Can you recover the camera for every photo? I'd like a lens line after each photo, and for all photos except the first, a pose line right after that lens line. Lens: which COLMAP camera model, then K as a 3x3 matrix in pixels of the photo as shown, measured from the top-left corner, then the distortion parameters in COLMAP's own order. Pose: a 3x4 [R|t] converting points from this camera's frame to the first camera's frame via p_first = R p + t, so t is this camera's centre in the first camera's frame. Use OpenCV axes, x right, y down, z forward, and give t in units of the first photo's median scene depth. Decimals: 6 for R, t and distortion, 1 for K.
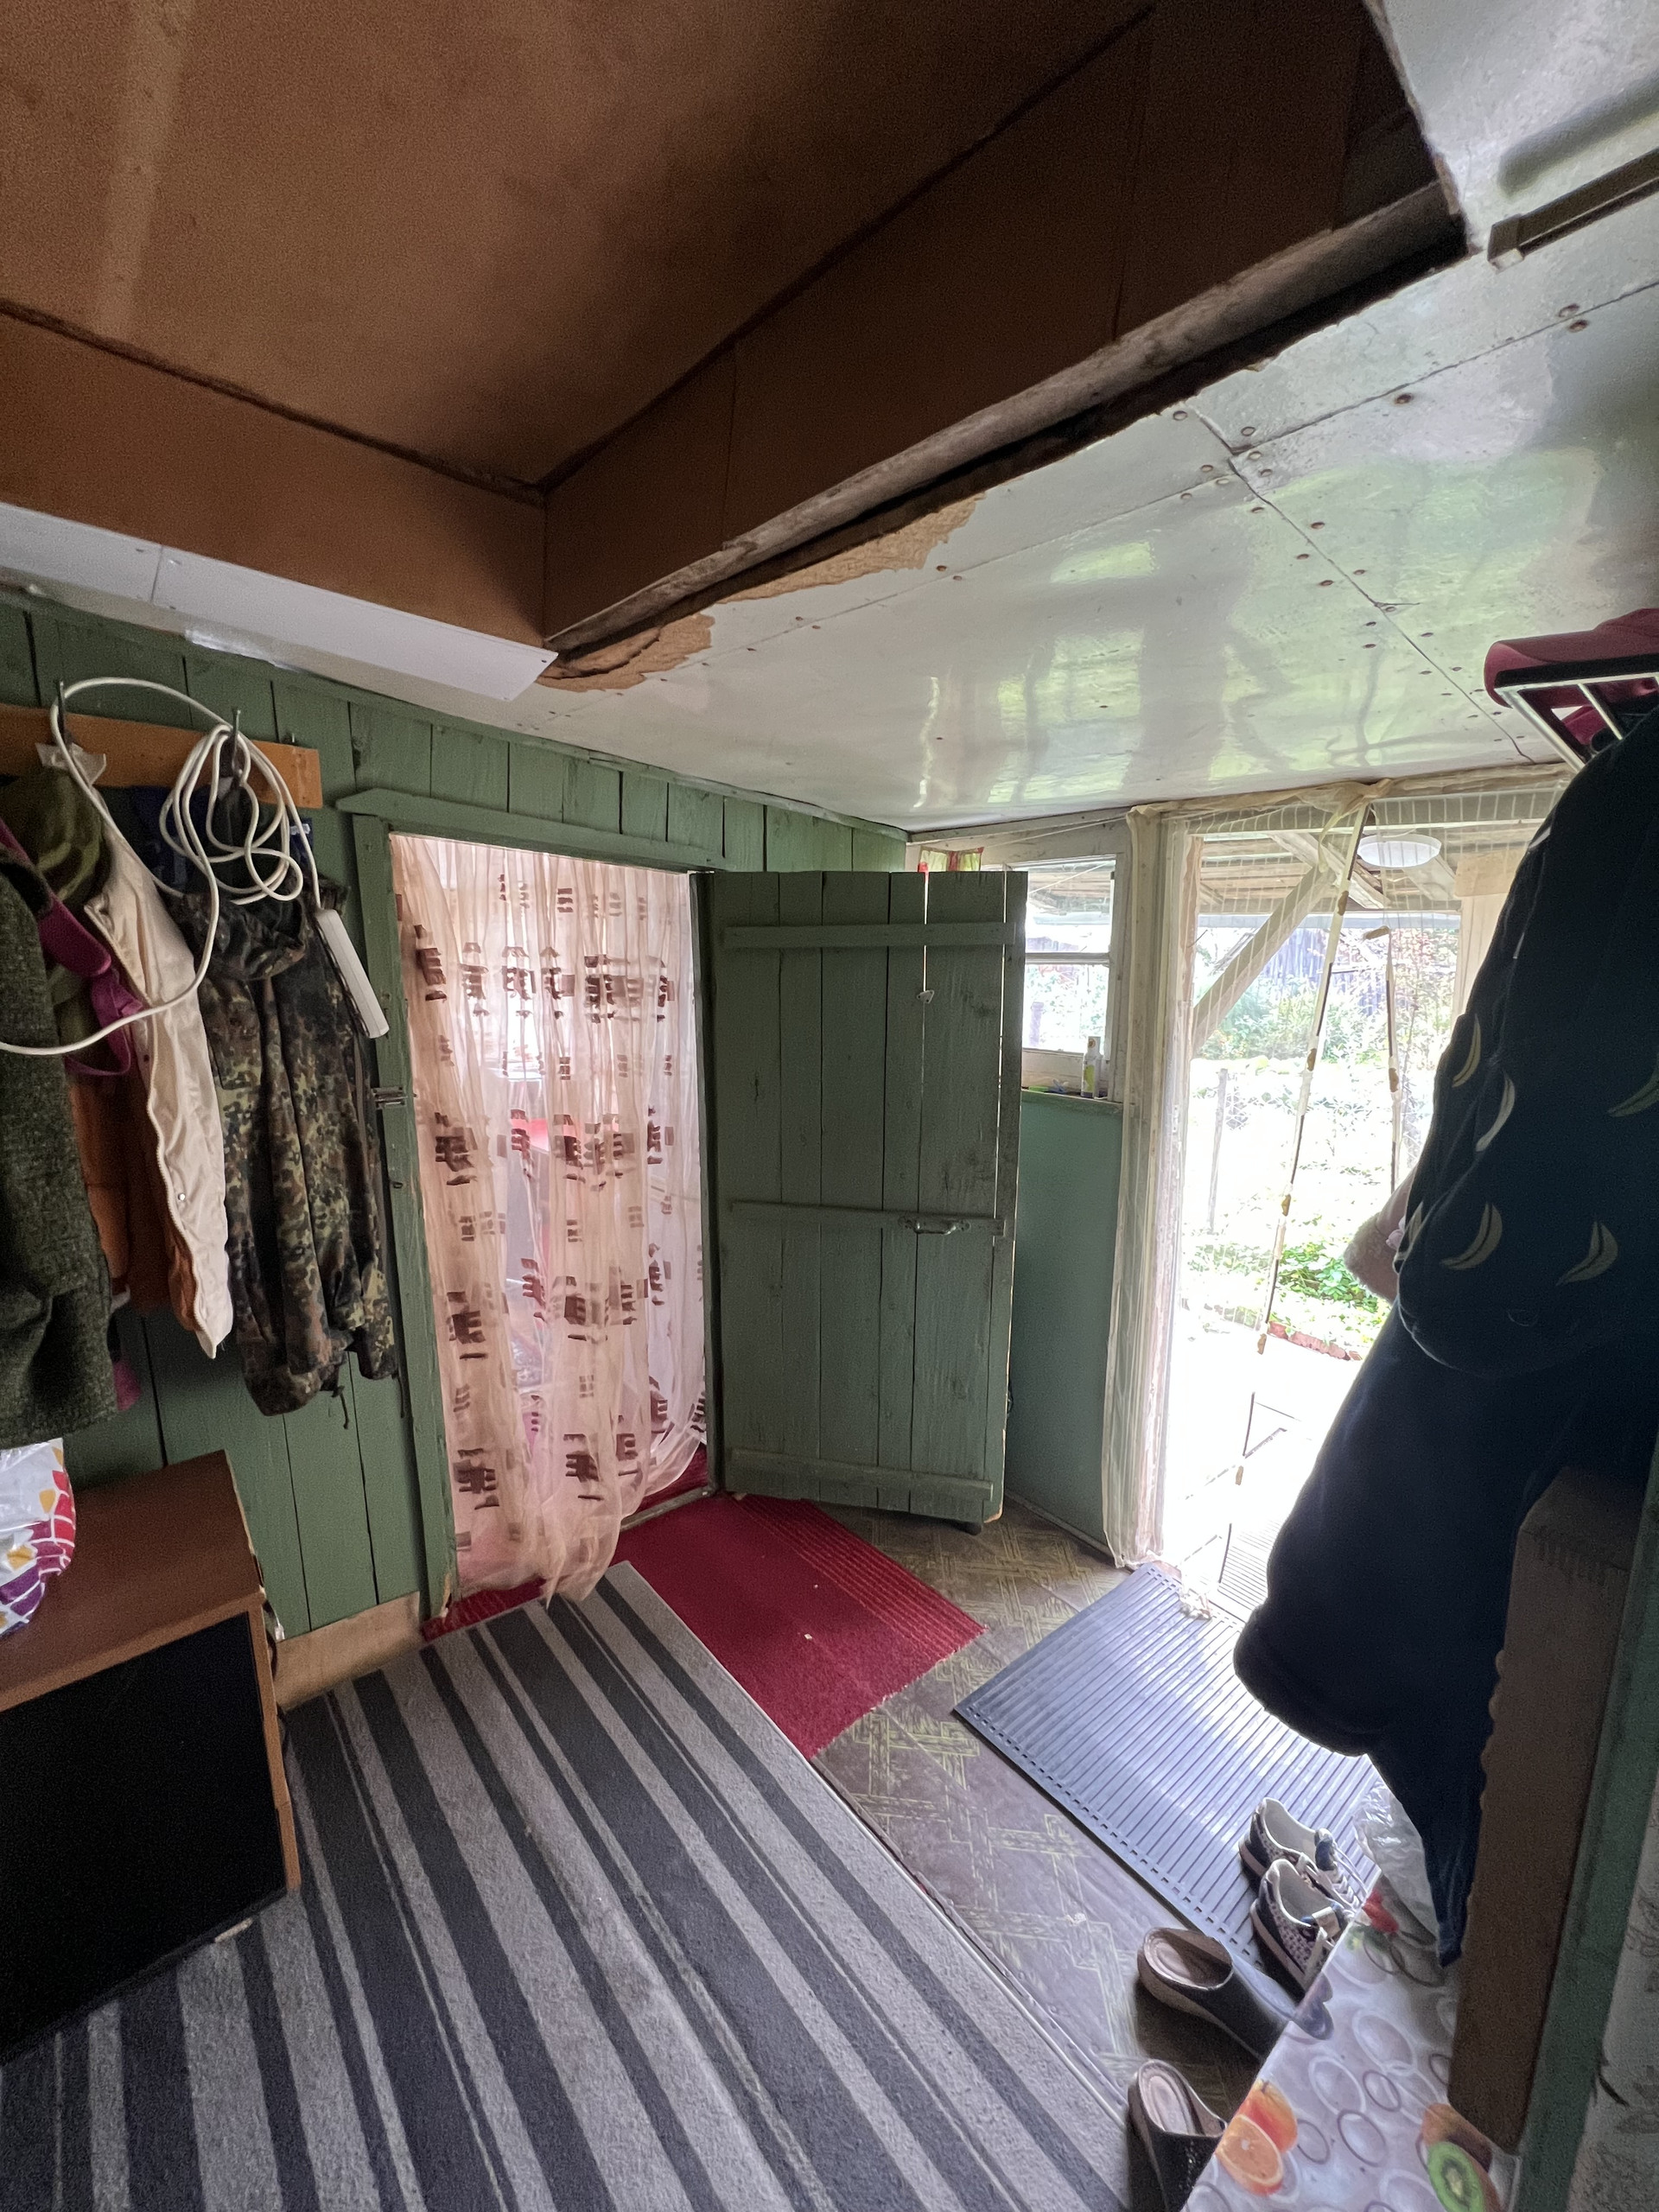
lens RADIAL K [[886.0, 0, 827.7], [0, 886.0, 1106.6], [0, 0, 1]] dist [-0.001524, 0.000862]
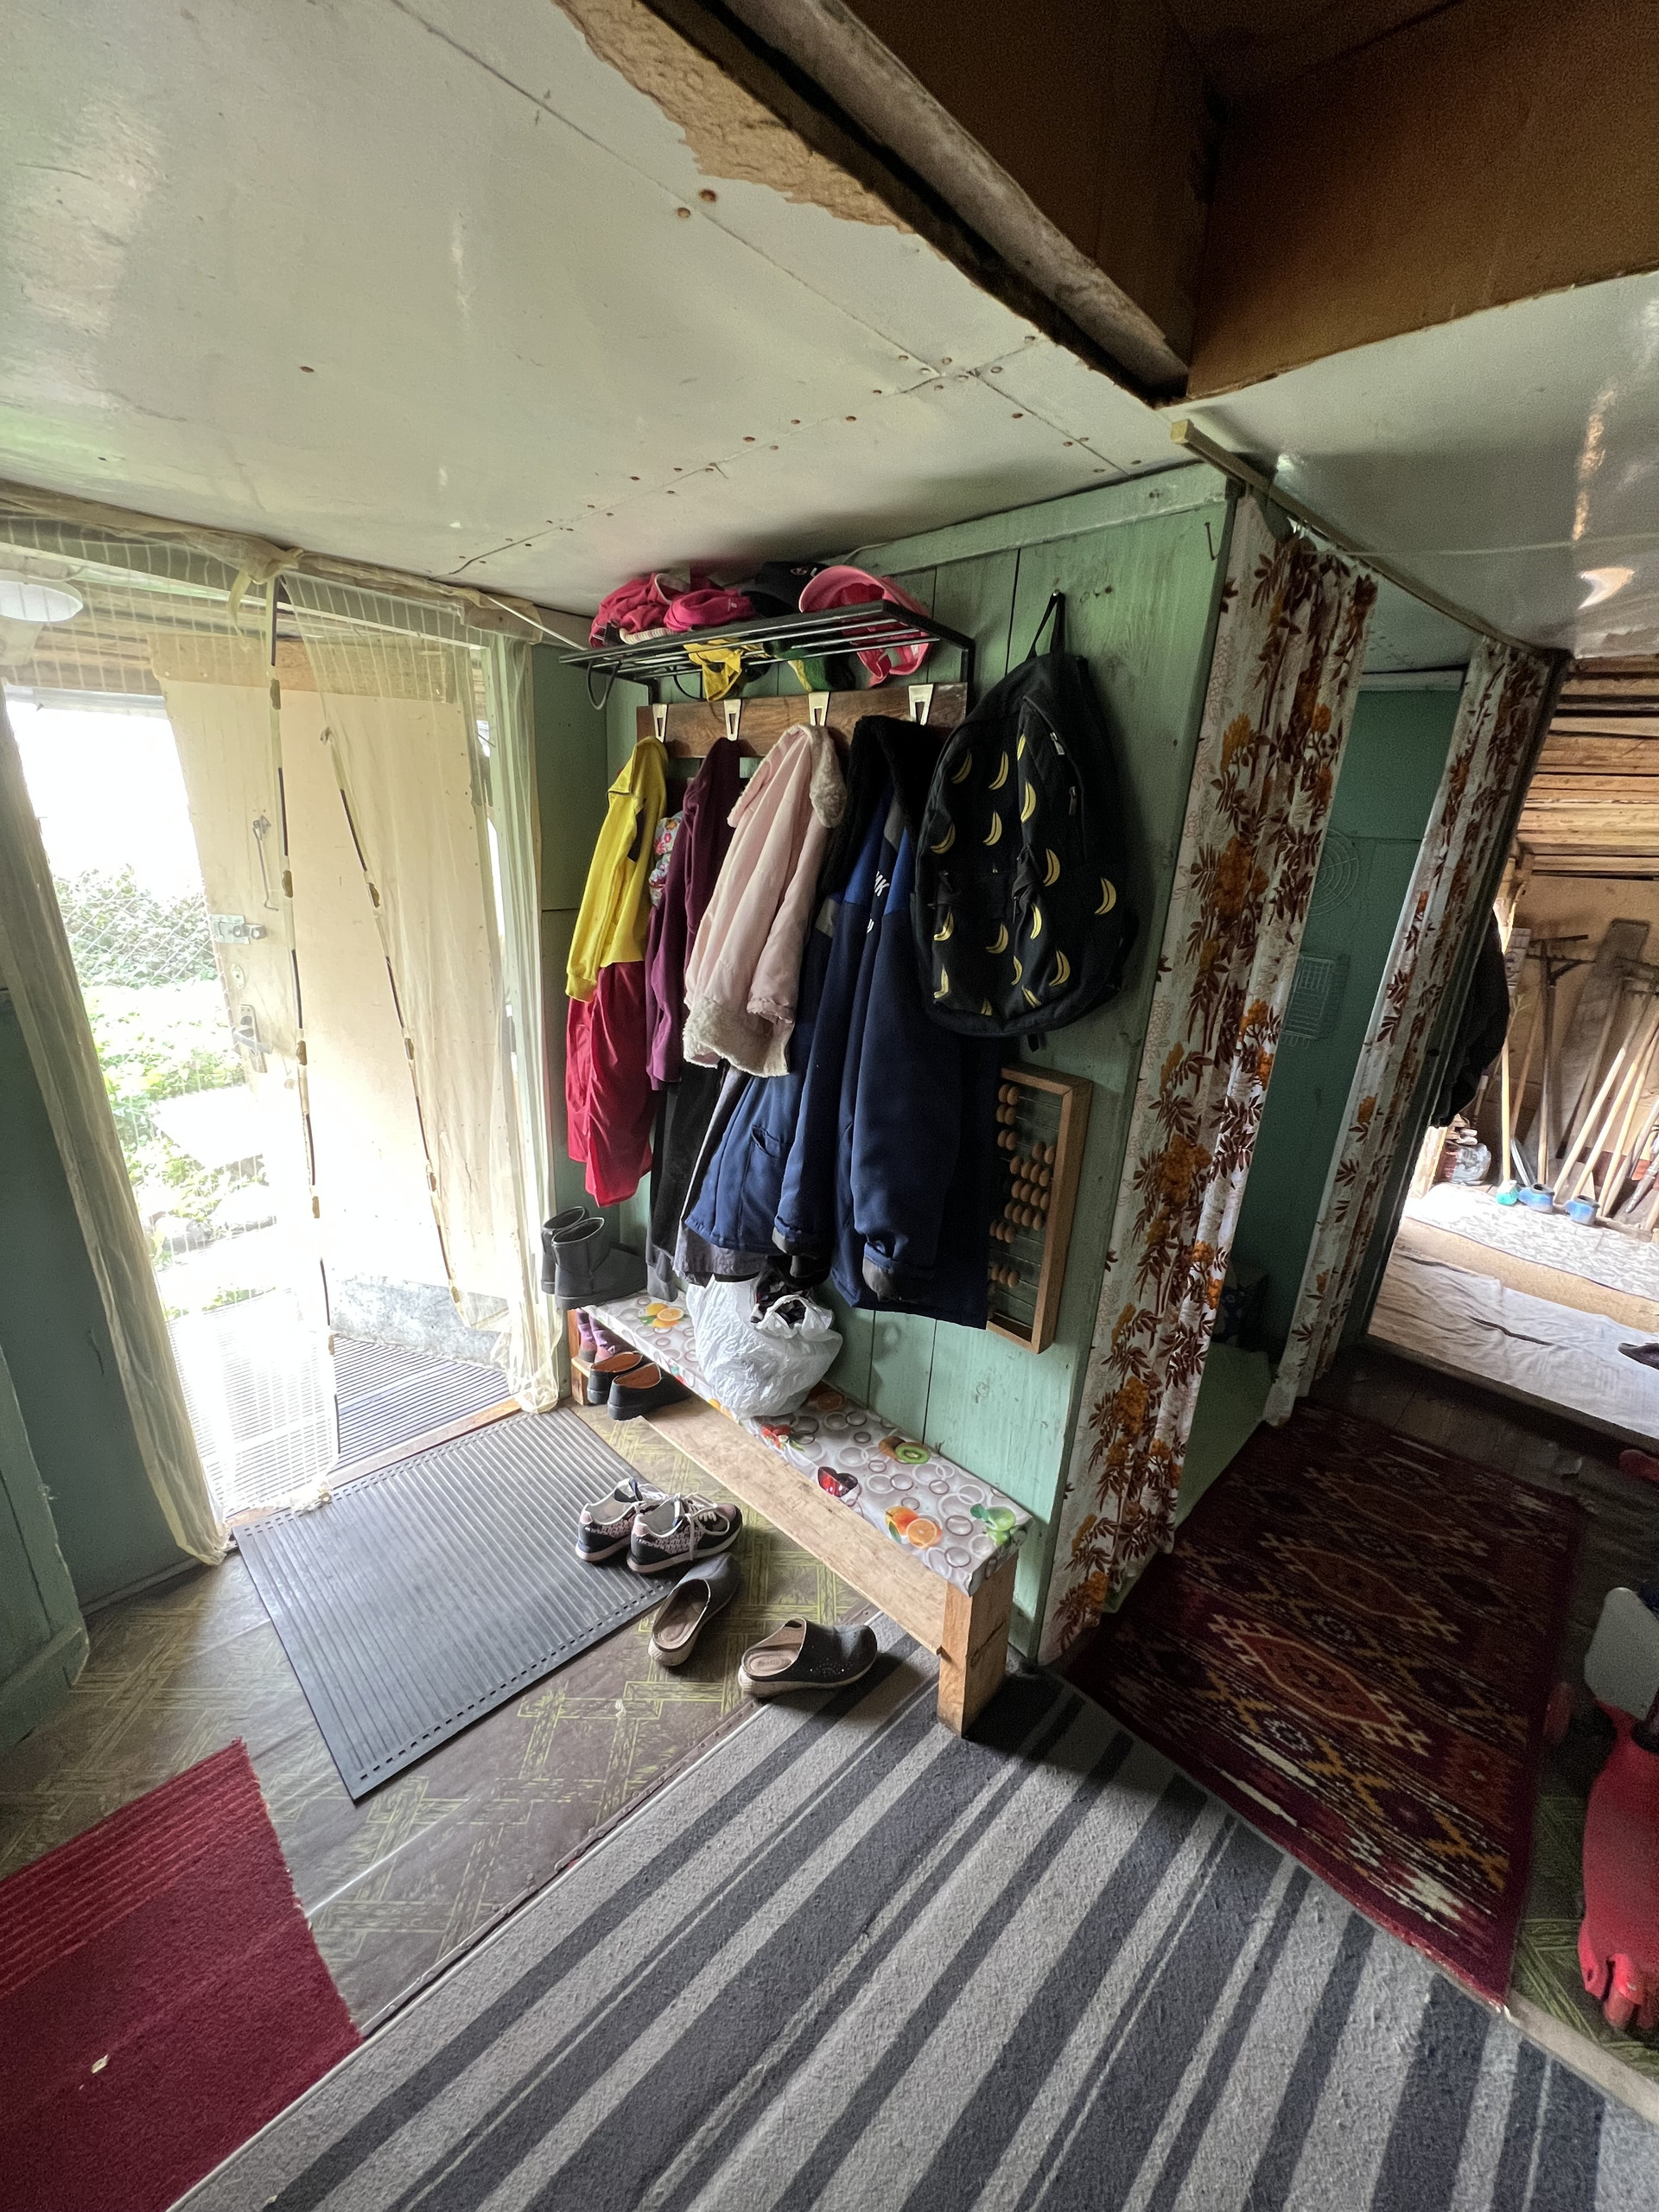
lens RADIAL K [[876.2, 0, 840.0], [0, 876.2, 1102.1], [0, 0, 1]] dist [-0.004003, 0.000206]
pose [[-0.080674, -0.347922, 0.934046, -0.496949], [0.110692, 0.928177, 0.355296, -0.130679], [-0.990575, 0.132055, -0.036368, 0.685018]]
